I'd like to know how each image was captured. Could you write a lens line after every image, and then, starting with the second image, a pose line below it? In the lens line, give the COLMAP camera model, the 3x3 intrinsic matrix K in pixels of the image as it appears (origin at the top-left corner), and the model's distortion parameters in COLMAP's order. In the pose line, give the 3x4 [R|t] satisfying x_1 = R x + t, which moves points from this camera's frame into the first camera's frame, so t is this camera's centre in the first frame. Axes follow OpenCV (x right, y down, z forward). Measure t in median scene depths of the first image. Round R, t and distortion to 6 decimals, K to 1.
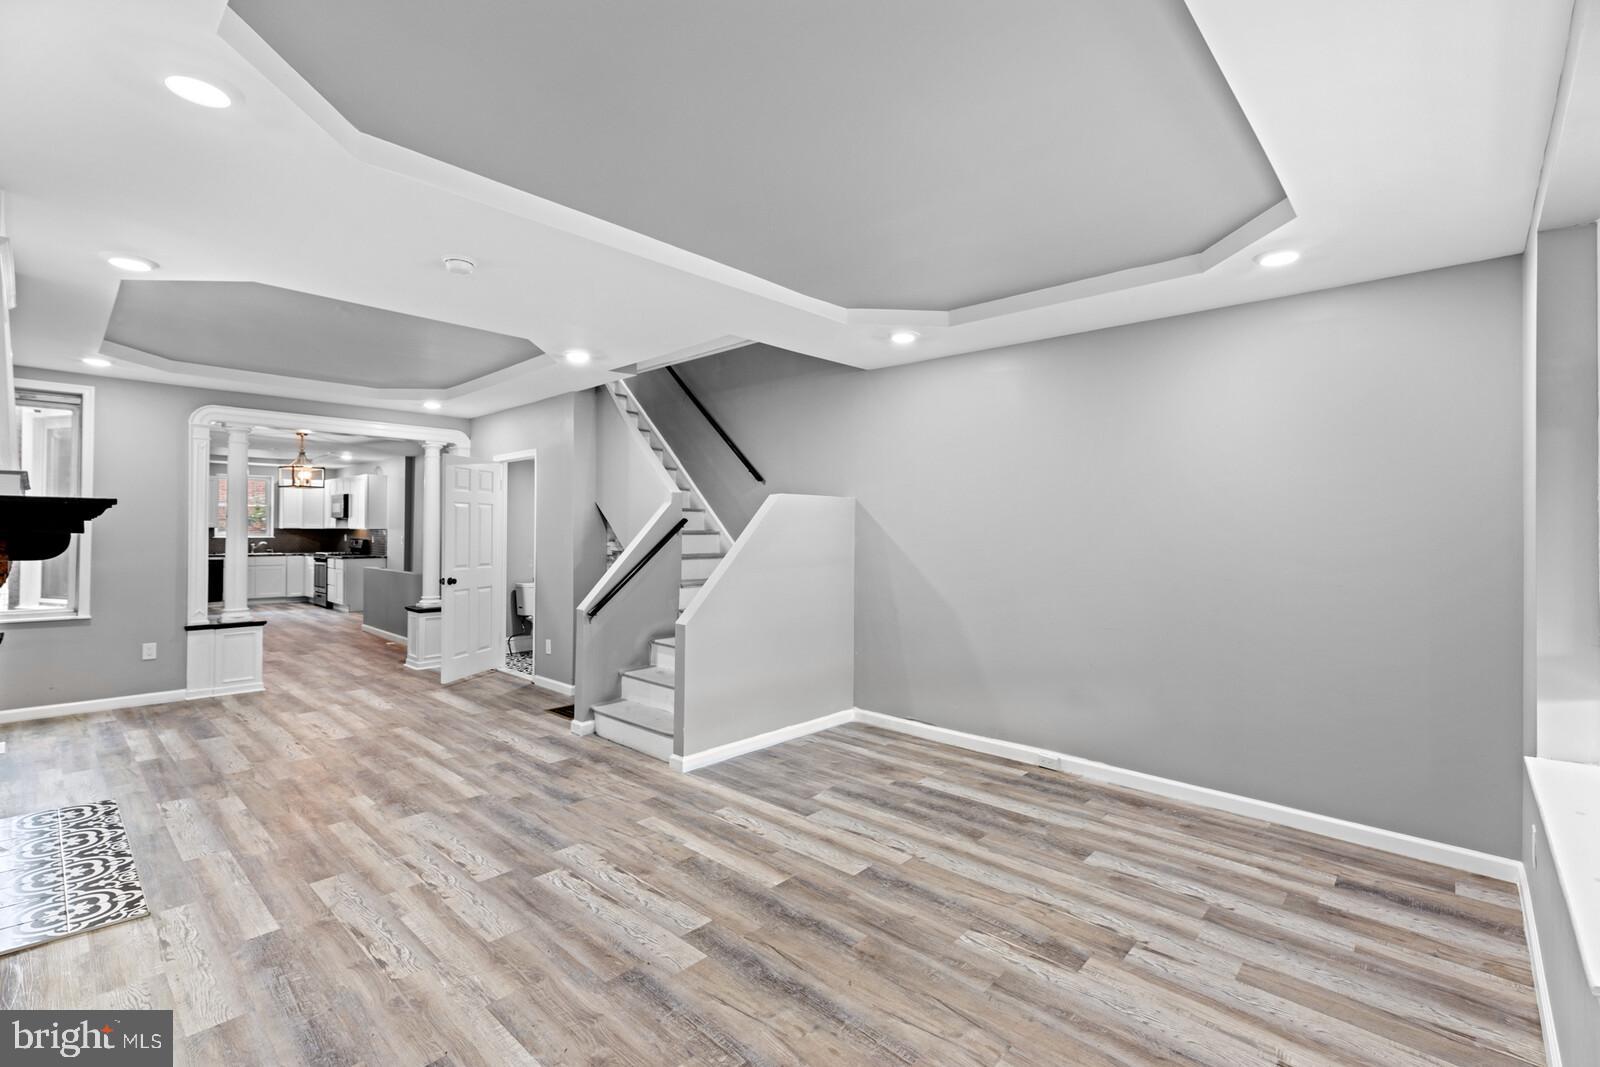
lens RADIAL K [[712.3, 0, 801.6], [0, 712.3, 523.3], [0, 0, 1]] dist [0.001822, 0.000860]
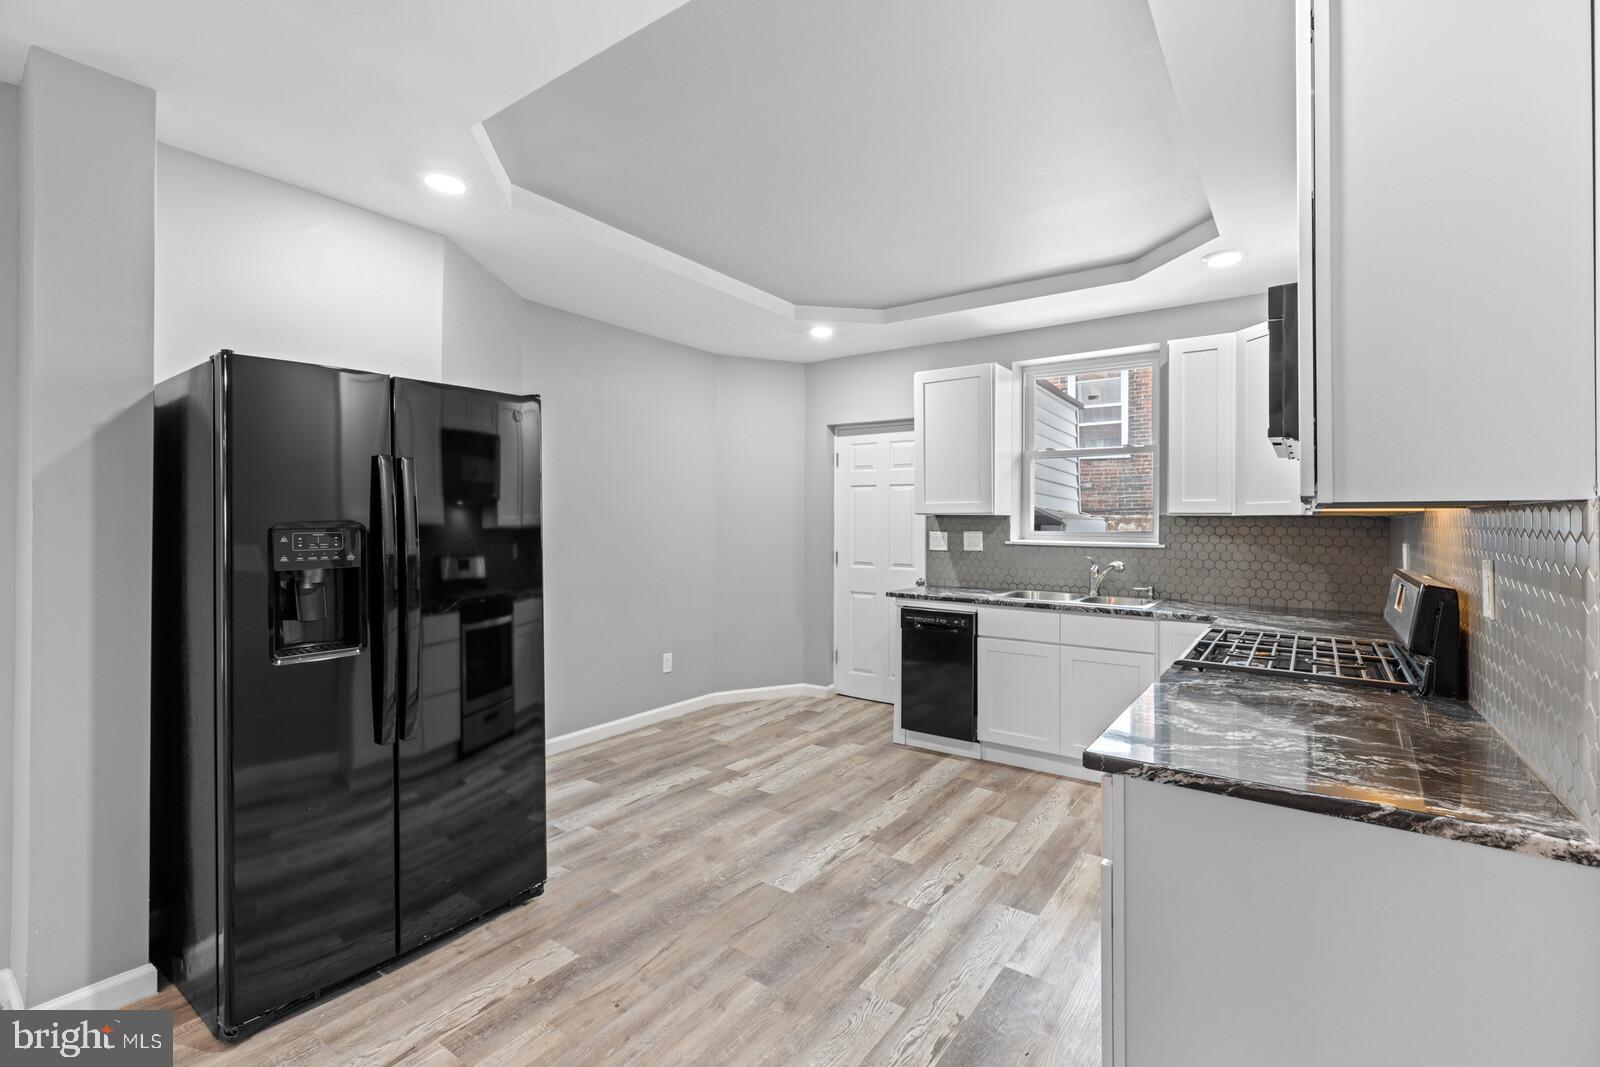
lens RADIAL K [[712.3, 0, 801.6], [0, 712.3, 523.3], [0, 0, 1]] dist [0.001822, 0.000860]
pose [[0.125184, -0.001923, -0.992132, -1.621732], [0.005392, 0.999985, -0.001258, 0.033654], [0.992119, -0.005192, 0.125192, 2.839752]]
